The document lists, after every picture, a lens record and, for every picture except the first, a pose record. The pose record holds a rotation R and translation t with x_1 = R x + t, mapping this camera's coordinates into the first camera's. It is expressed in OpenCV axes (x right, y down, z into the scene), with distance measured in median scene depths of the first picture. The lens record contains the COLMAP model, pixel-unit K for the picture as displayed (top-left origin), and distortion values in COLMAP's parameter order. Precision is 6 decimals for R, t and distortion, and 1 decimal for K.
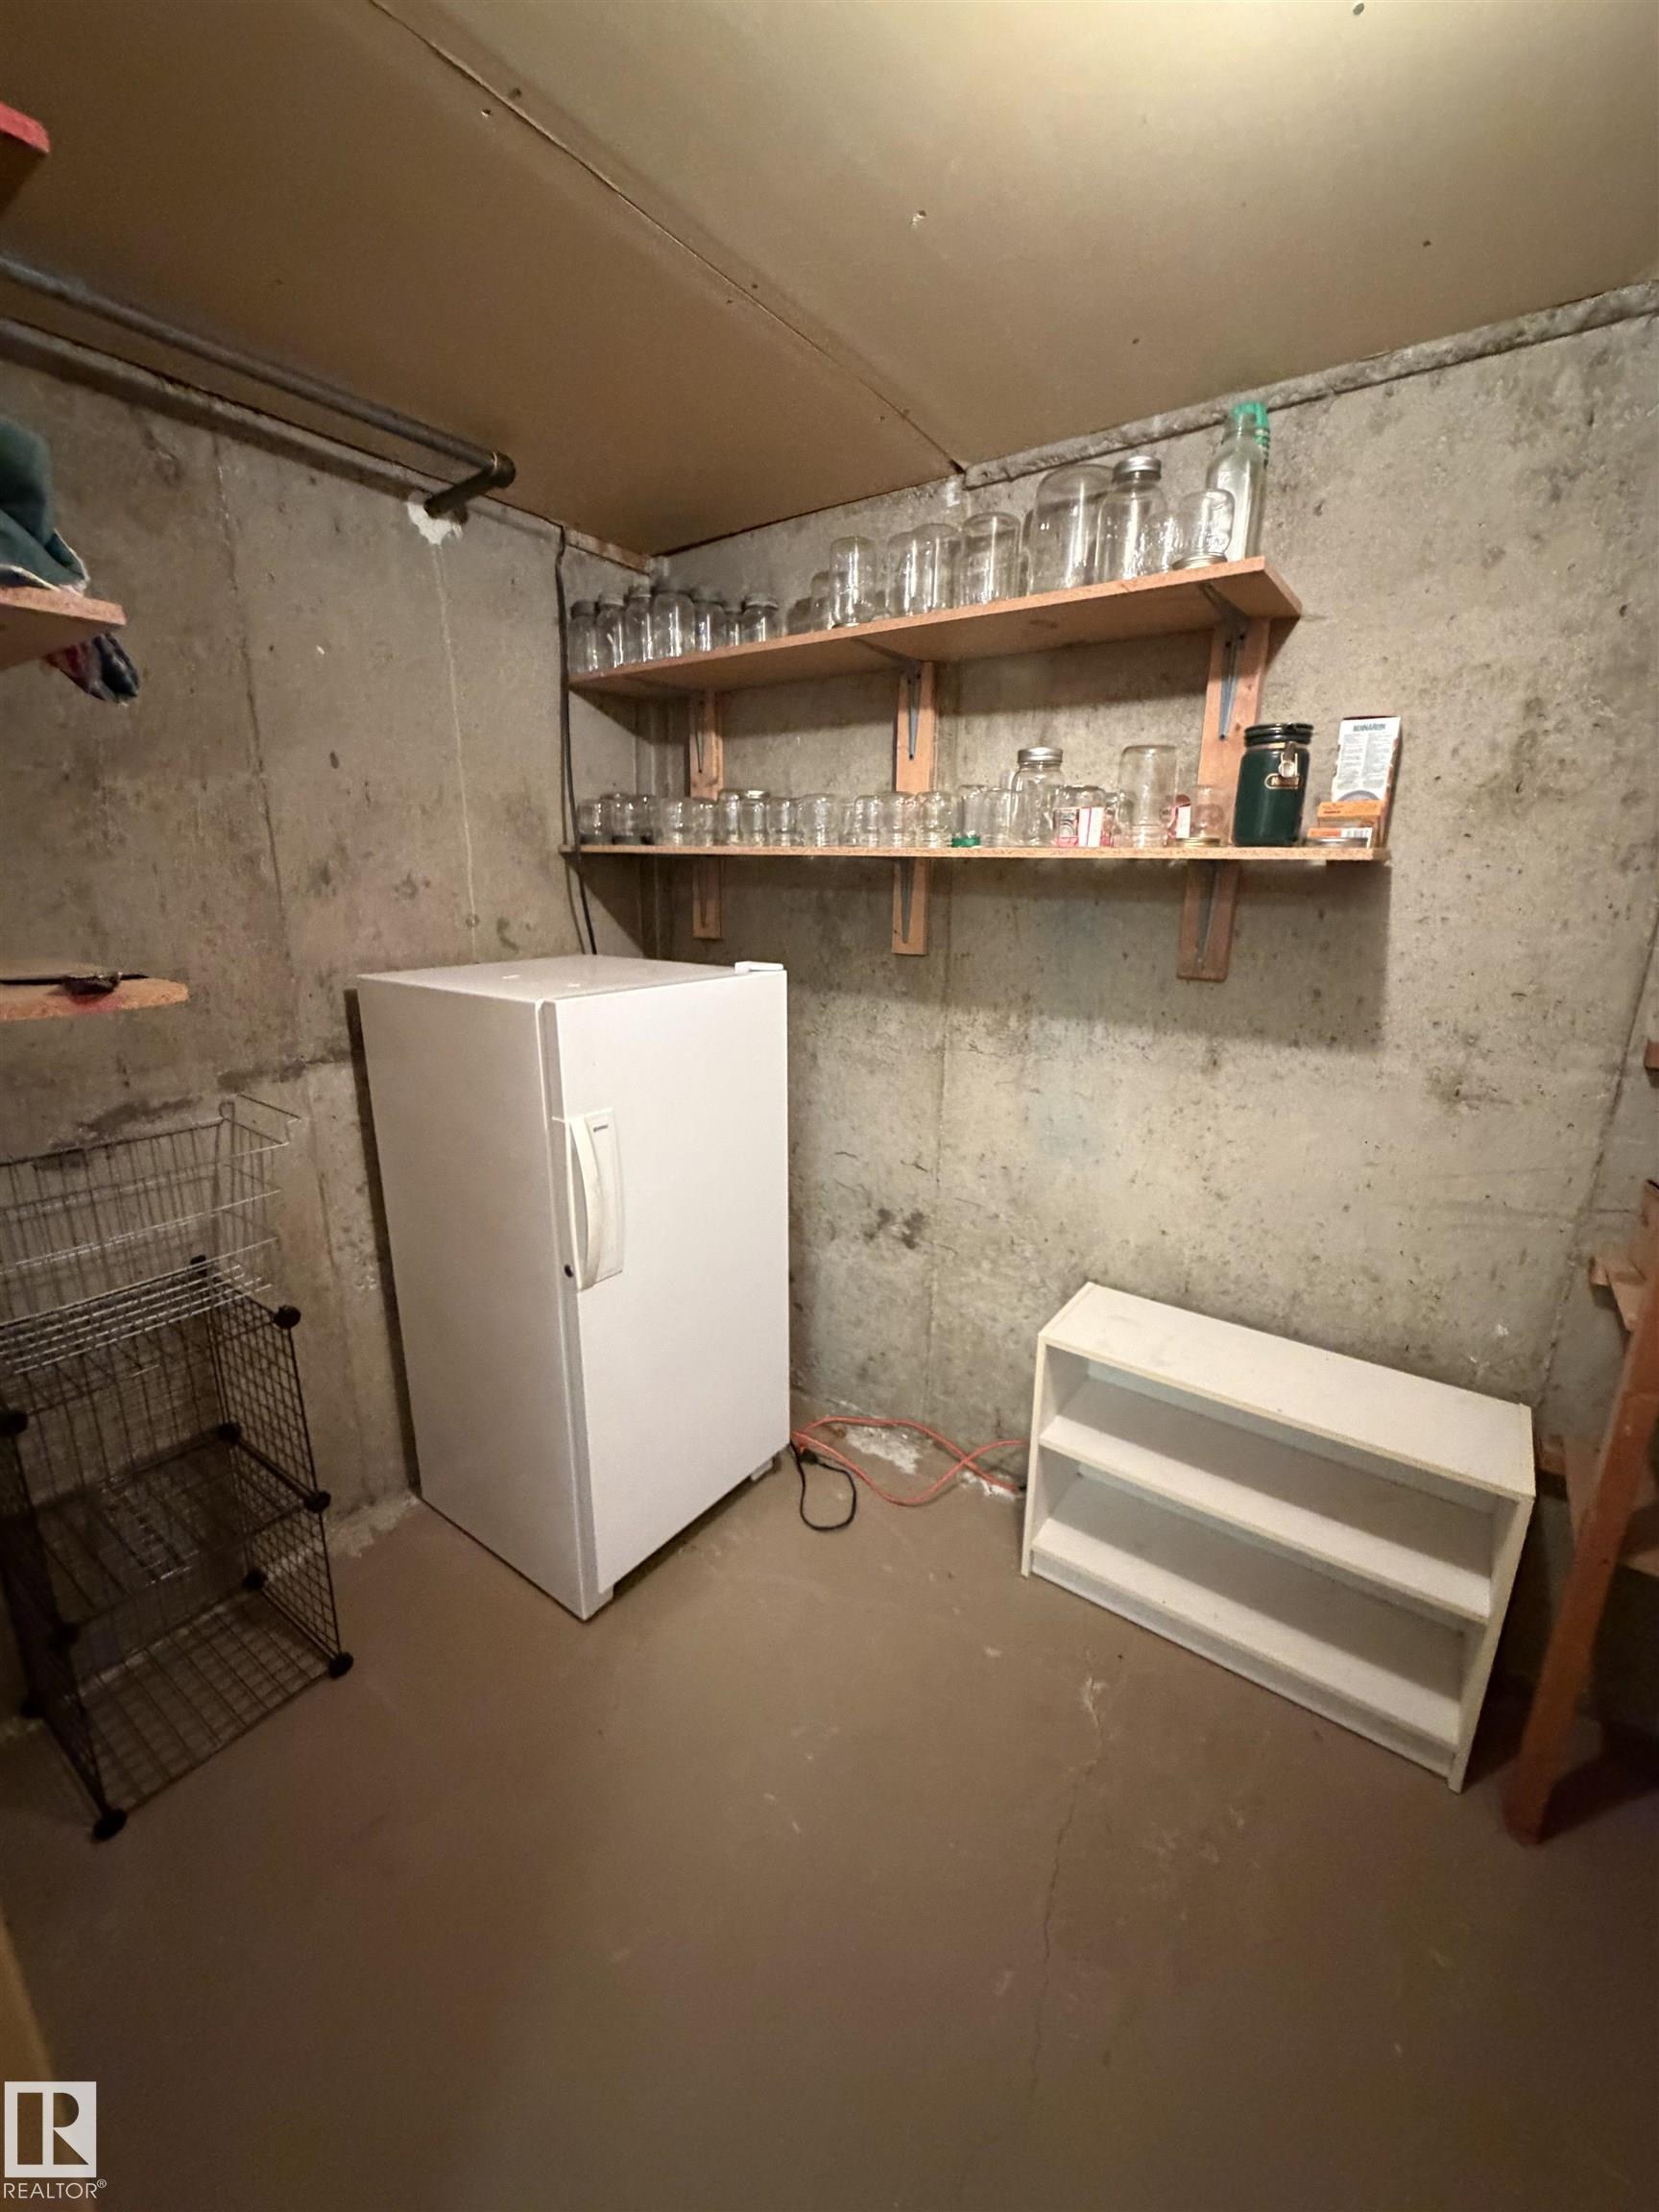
lens RADIAL K [[879.5, 0, 814.1], [0, 879.5, 1101.6], [0, 0, 1]] dist [0.000387, -0.000297]
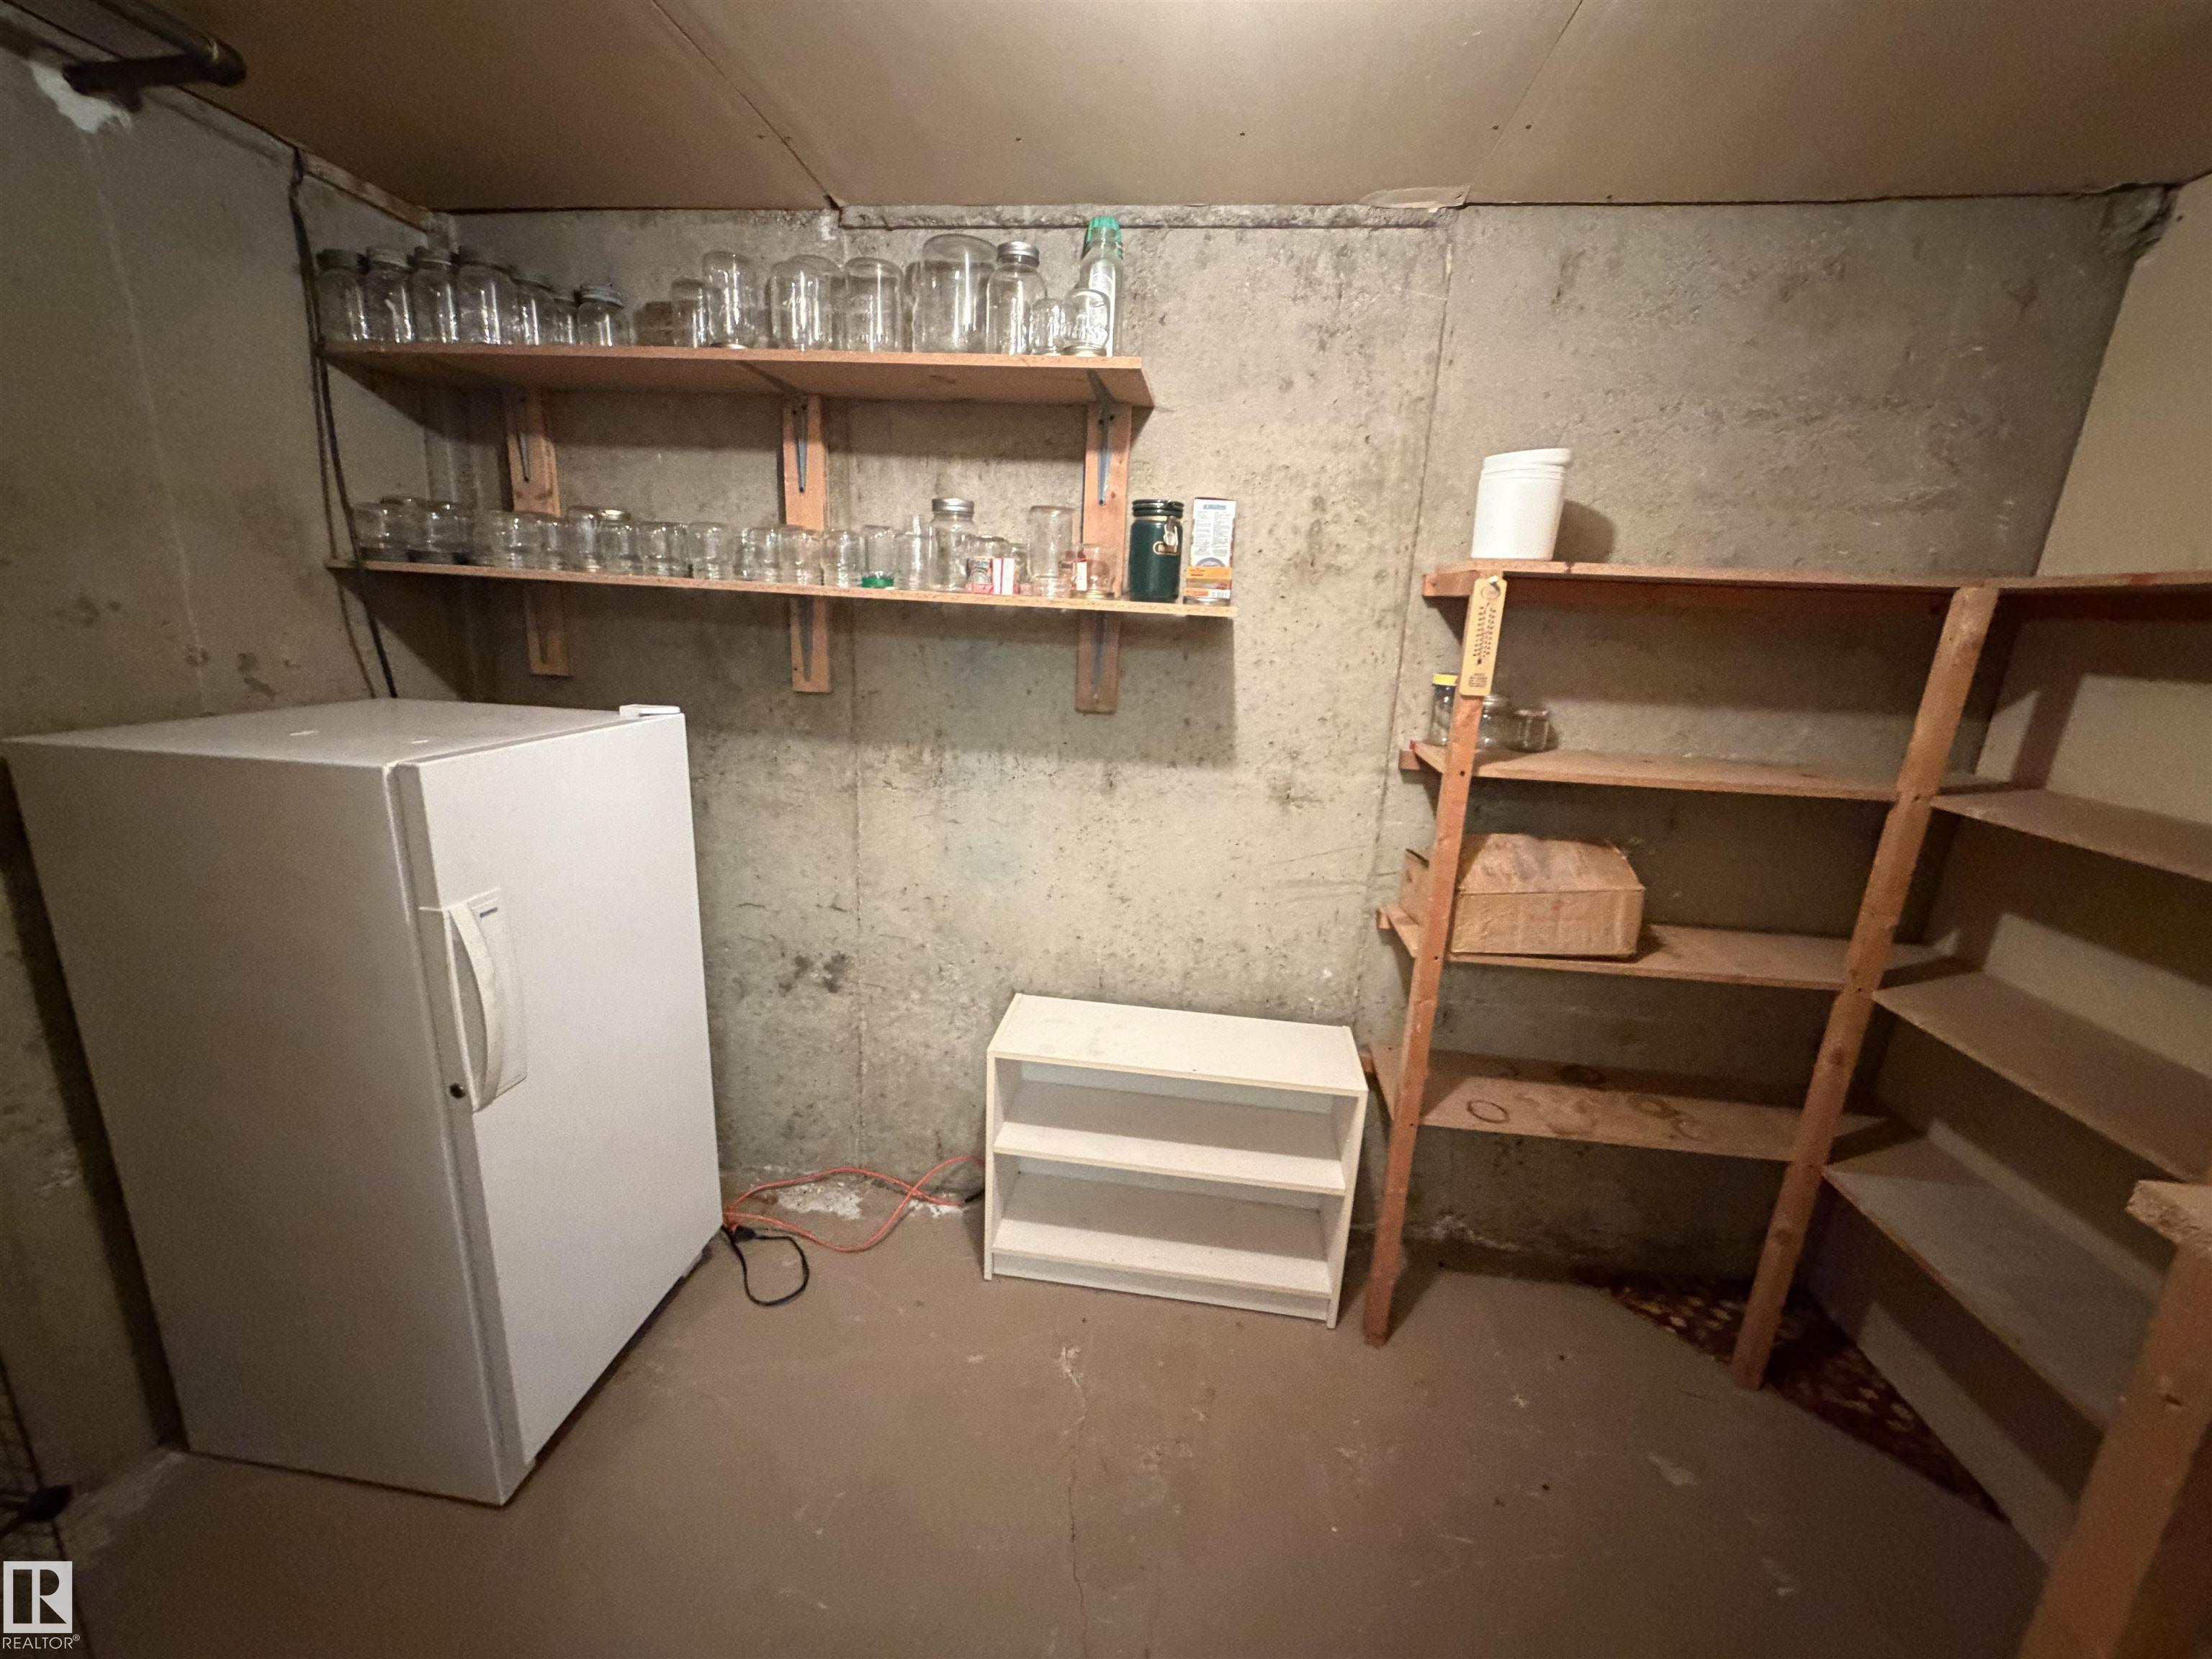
lens RADIAL K [[879.5, 0, 1098.3], [0, 879.5, 833.3], [0, 0, 1]] dist [0.000387, -0.000297]
pose [[0.879106, -0.091840, 0.467695, -0.103072], [0.088986, 0.995632, 0.028247, -0.014747], [-0.468246, 0.016787, 0.883438, -0.005108]]
